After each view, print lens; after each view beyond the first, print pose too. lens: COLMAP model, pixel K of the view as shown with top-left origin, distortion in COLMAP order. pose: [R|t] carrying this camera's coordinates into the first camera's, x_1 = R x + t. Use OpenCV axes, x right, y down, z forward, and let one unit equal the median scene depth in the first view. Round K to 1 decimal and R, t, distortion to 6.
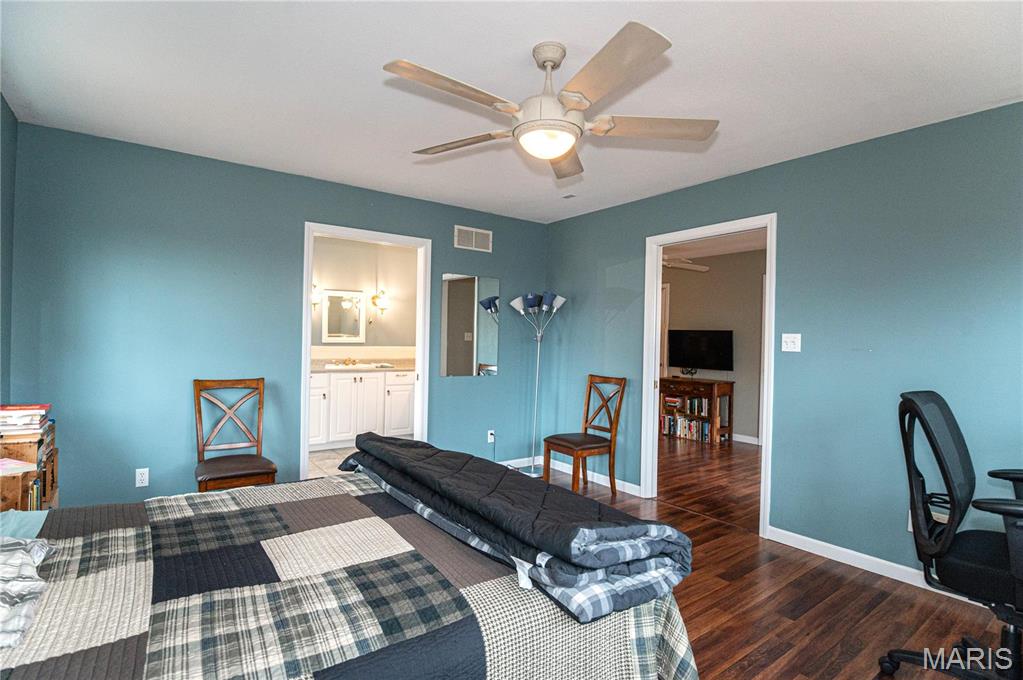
lens RADIAL K [[510.3, 0, 512.7], [0, 510.3, 338.1], [0, 0, 1]] dist [-0.031854, -0.001078]
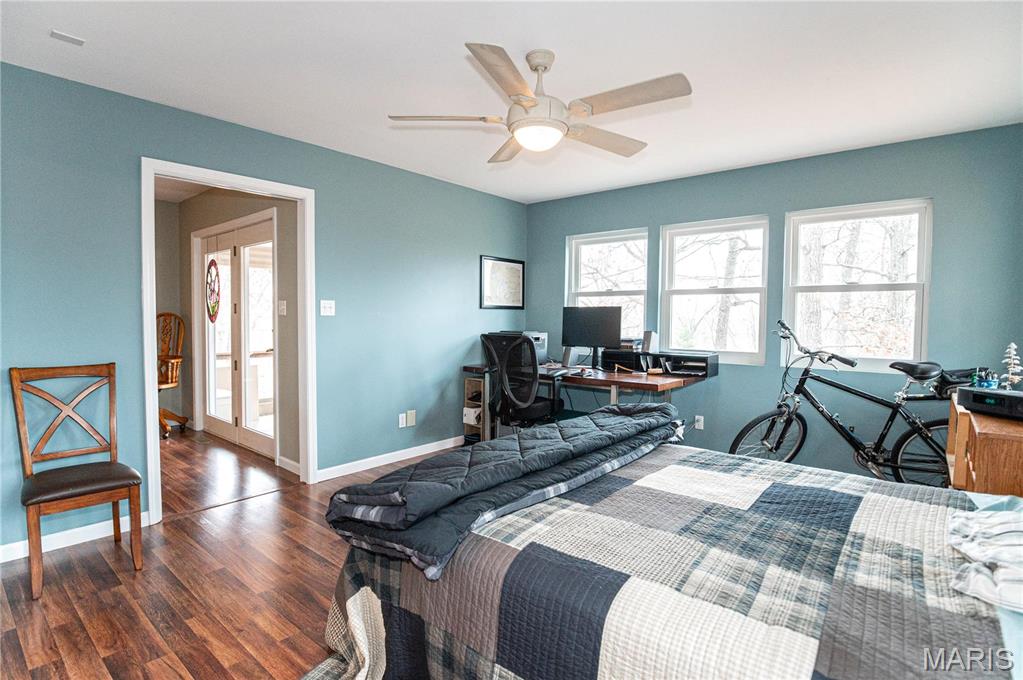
lens RADIAL K [[510.3, 0, 511.2], [0, 510.3, 339.5], [0, 0, 1]] dist [-0.031854, -0.001078]
pose [[-0.237298, -0.068328, 0.969031, -1.290817], [-0.011549, 0.997651, 0.067518, -0.003875], [-0.971368, 0.004831, -0.237530, 1.621929]]
